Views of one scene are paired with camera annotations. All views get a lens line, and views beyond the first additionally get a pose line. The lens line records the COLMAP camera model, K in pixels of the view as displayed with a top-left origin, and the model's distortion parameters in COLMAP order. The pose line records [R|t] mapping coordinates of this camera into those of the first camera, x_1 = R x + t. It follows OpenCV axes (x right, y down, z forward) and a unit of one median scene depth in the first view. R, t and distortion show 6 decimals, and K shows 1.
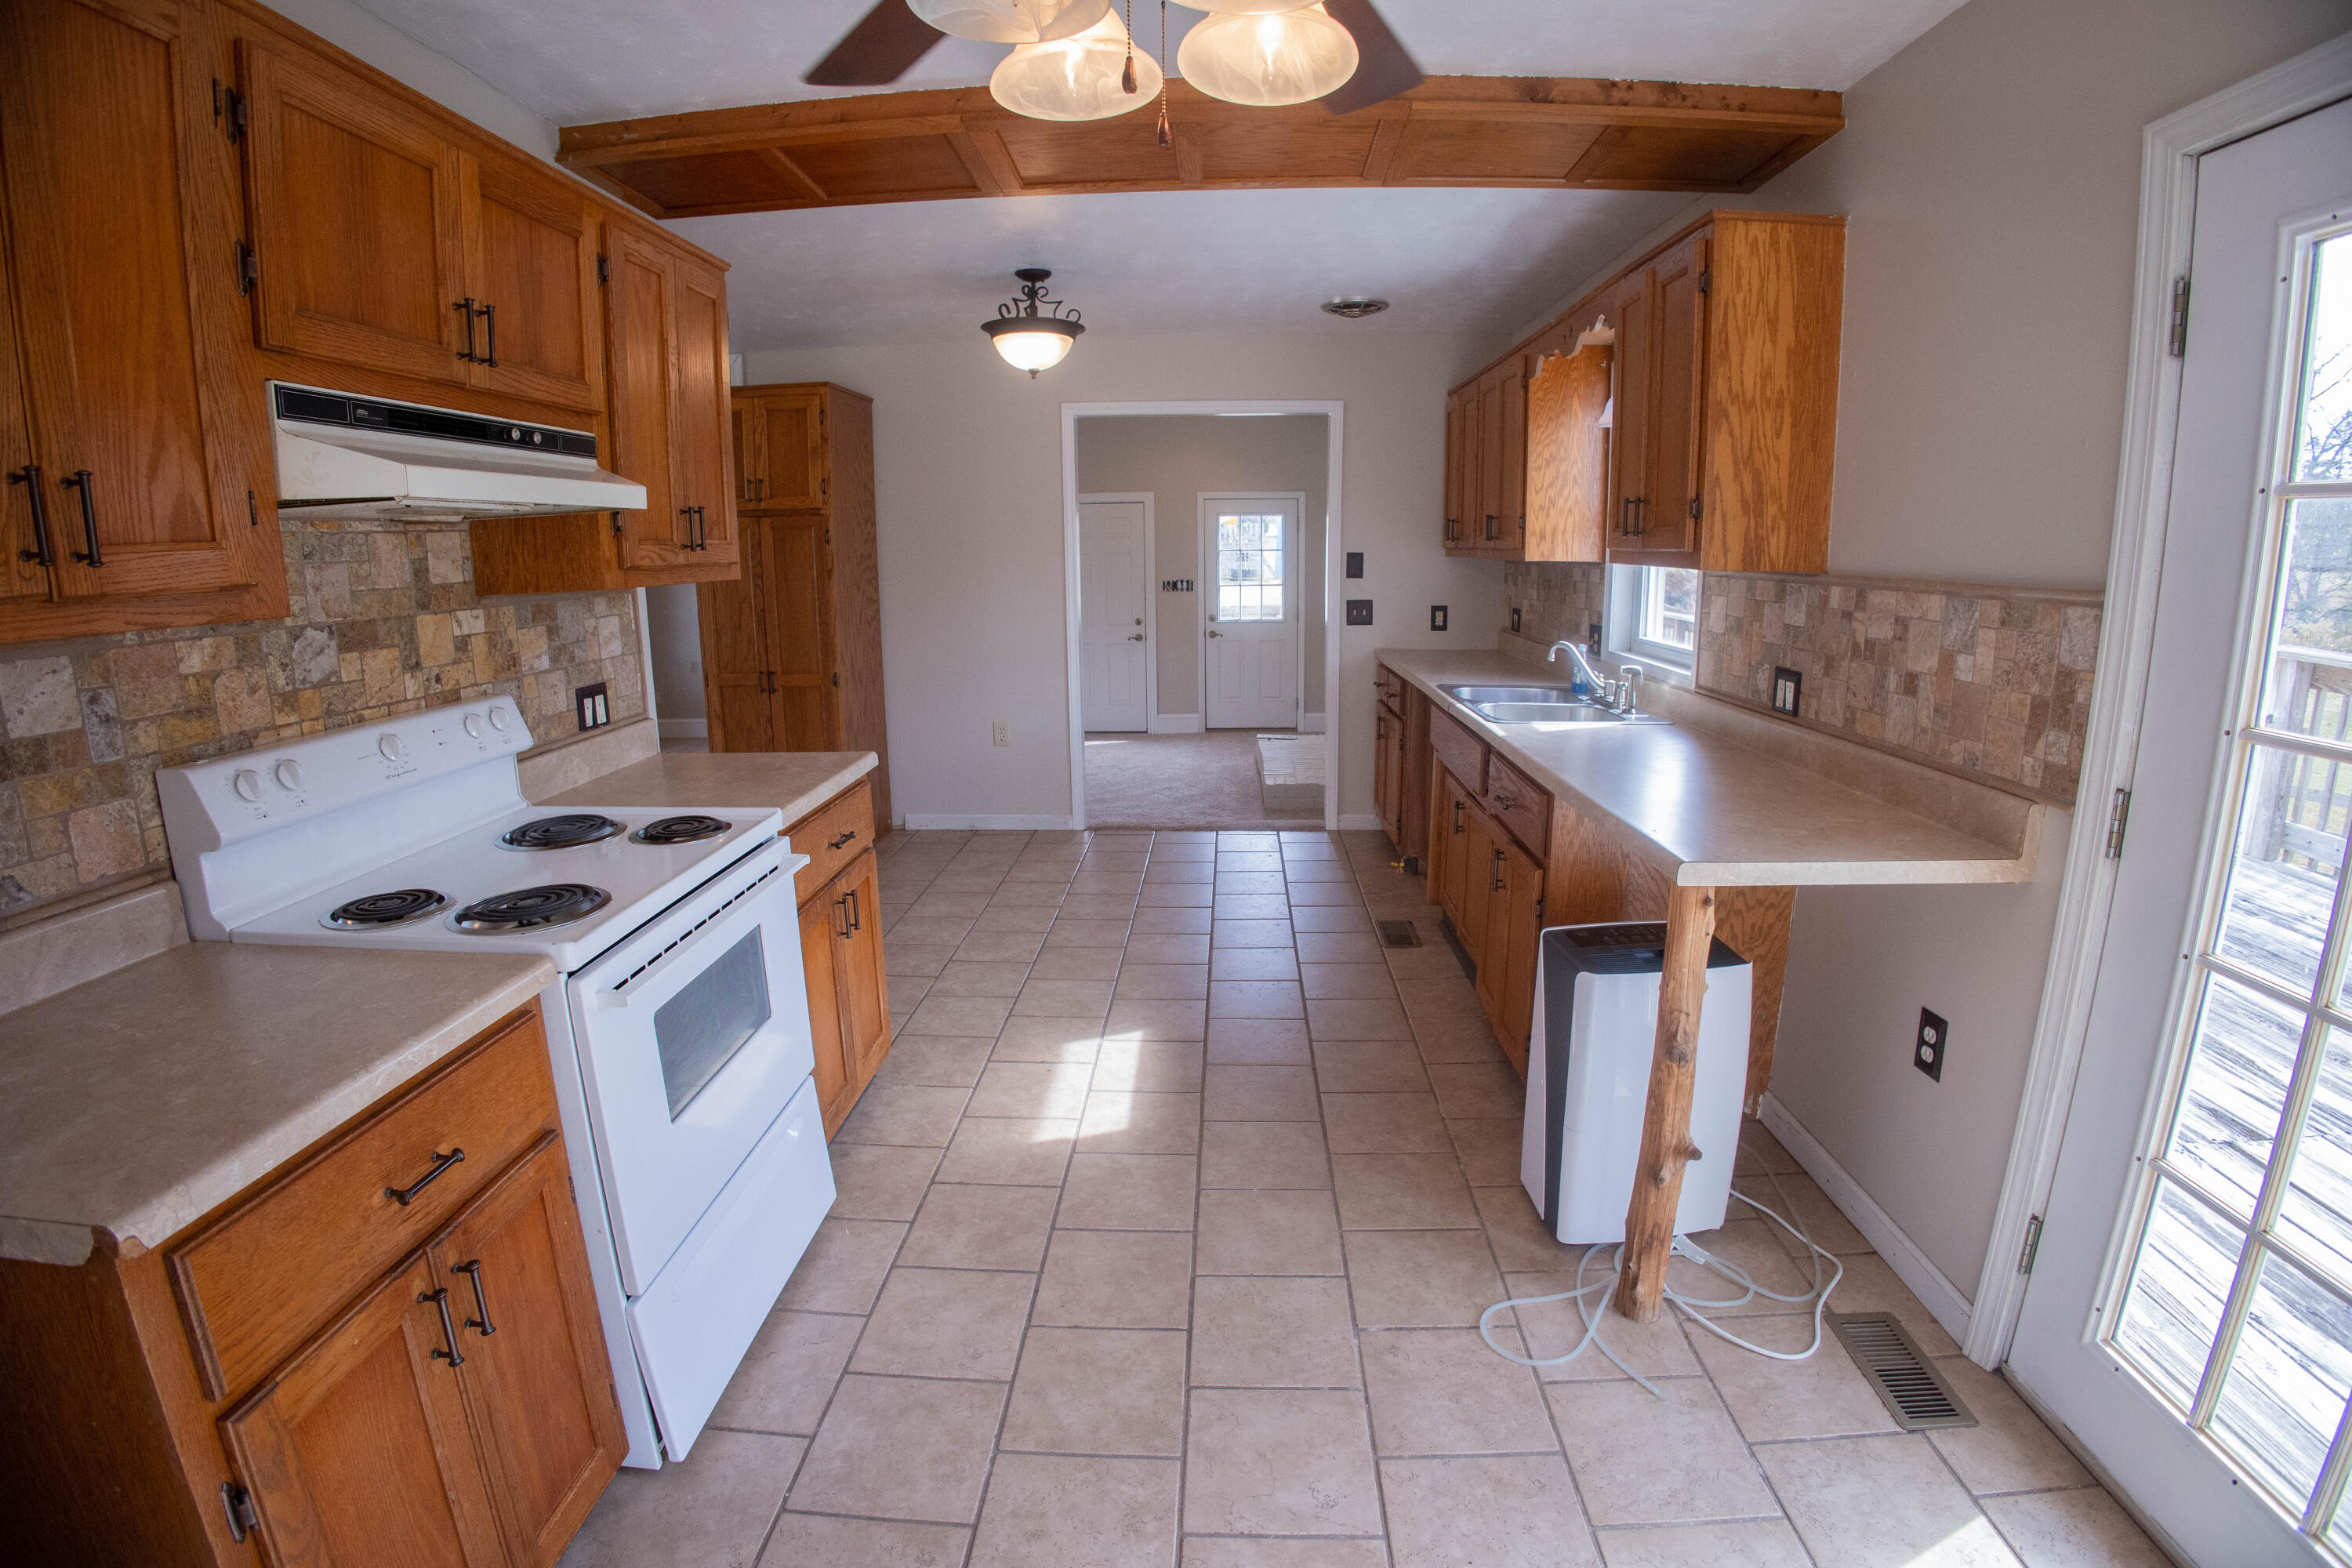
lens RADIAL K [[1094.1, 0, 1167.0], [0, 1094.1, 749.6], [0, 0, 1]] dist [-0.127239, 0.027569]
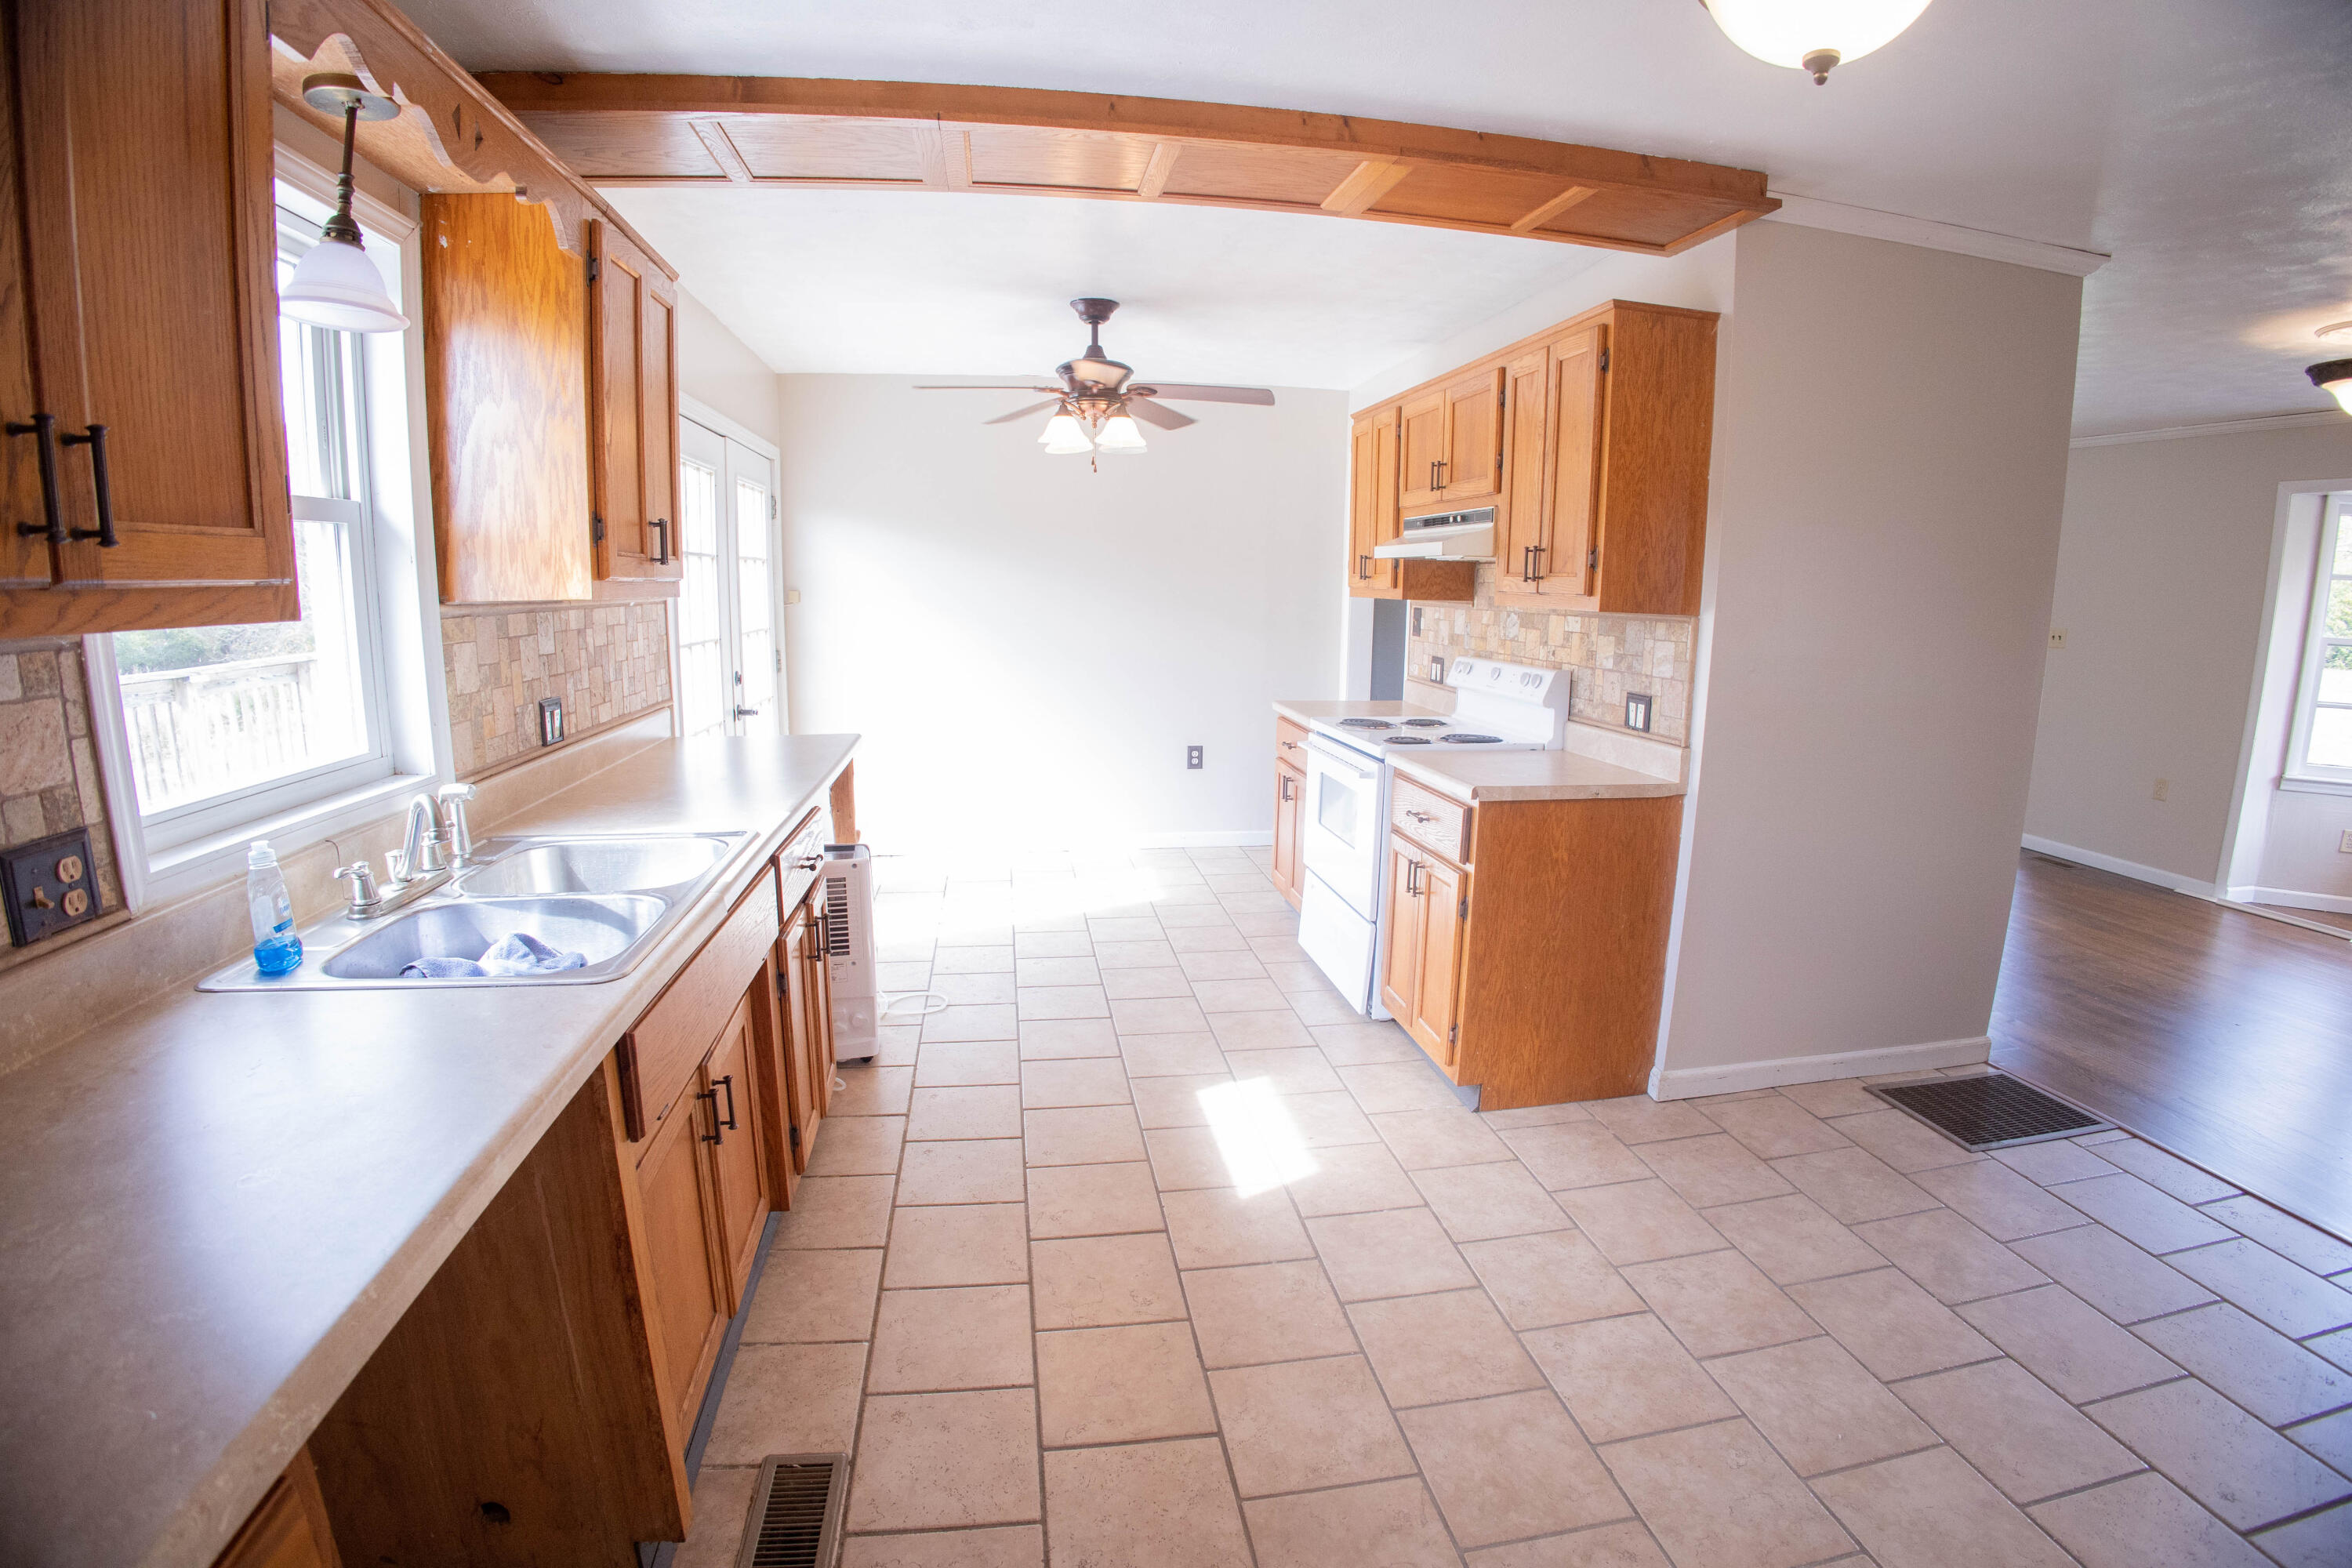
lens RADIAL K [[1089.7, 0, 1182.3], [0, 1089.7, 738.5], [0, 0, 1]] dist [-0.086778, 0.033207]
pose [[-0.975523, 0.029366, -0.217927, 0.284017], [-0.043260, 0.946047, 0.321129, -0.479524], [0.215599, 0.322696, -0.921620, 2.546533]]
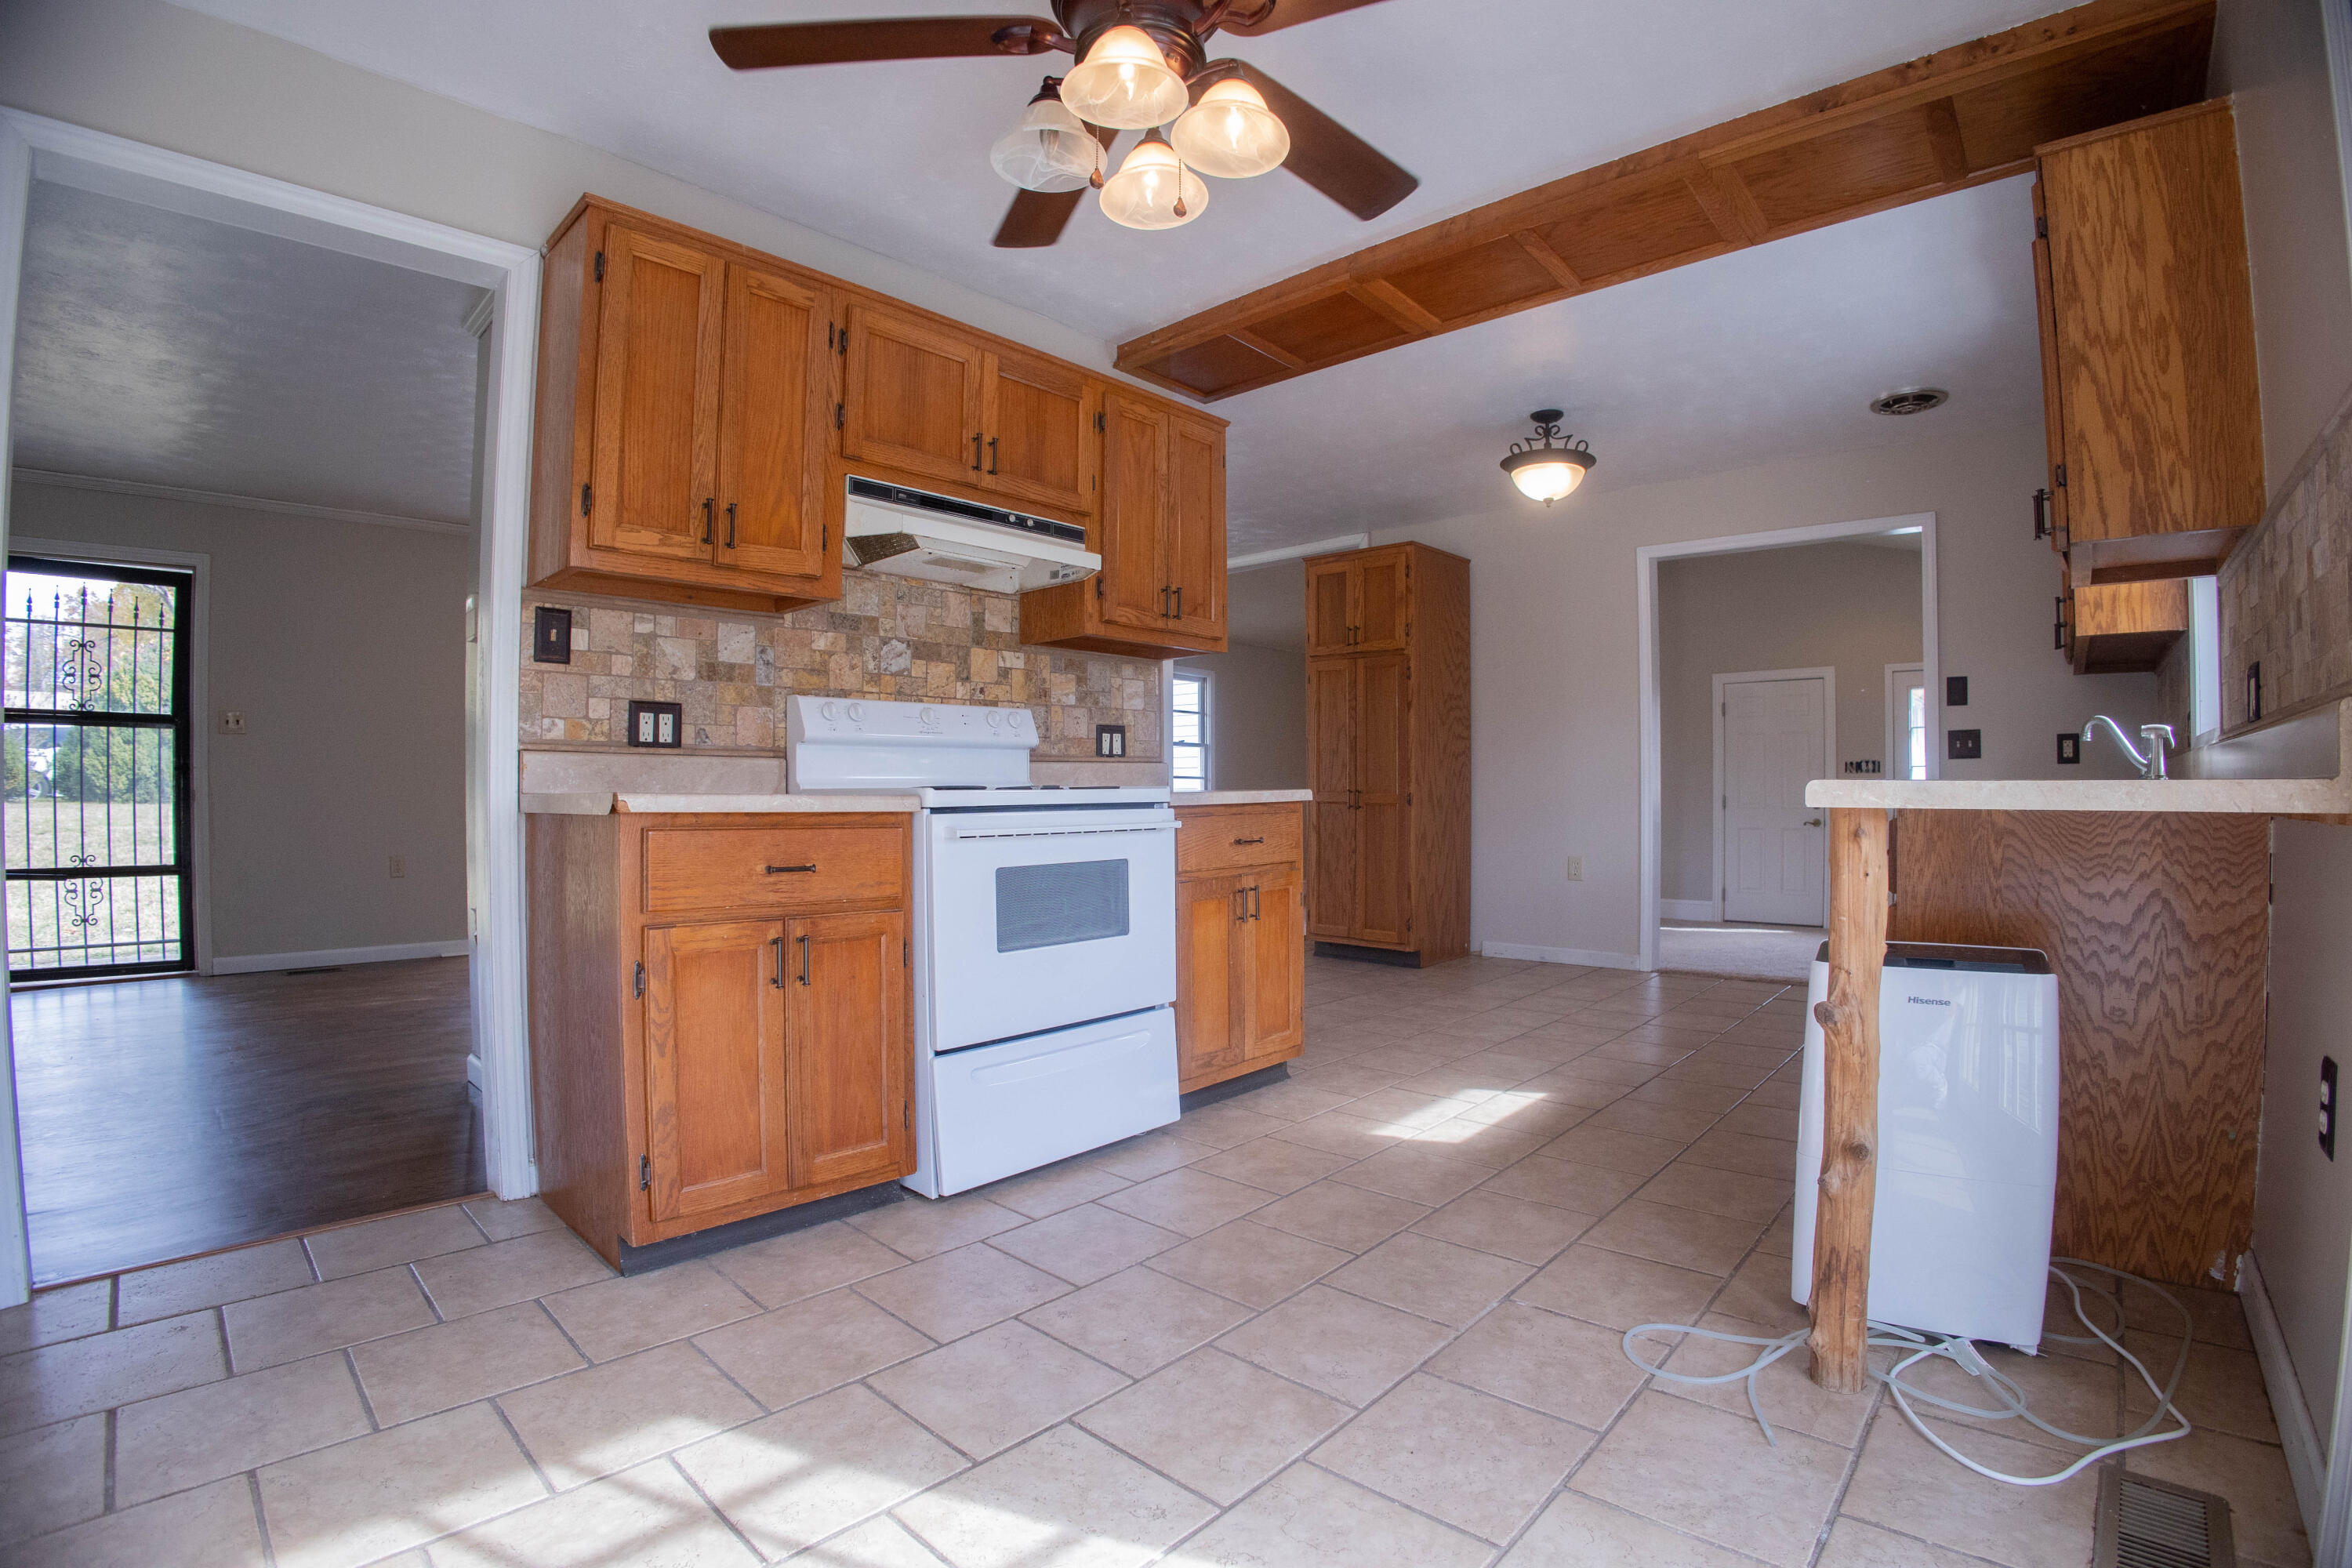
lens RADIAL K [[1077.8, 0, 1168.9], [0, 1077.8, 783.6], [0, 0, 1]] dist [-0.146645, 0.033151]
pose [[0.762288, 0.007946, -0.647189, 0.526435], [-0.127239, 0.982252, -0.137807, 0.247717], [0.634608, 0.187396, 0.749771, 0.014106]]
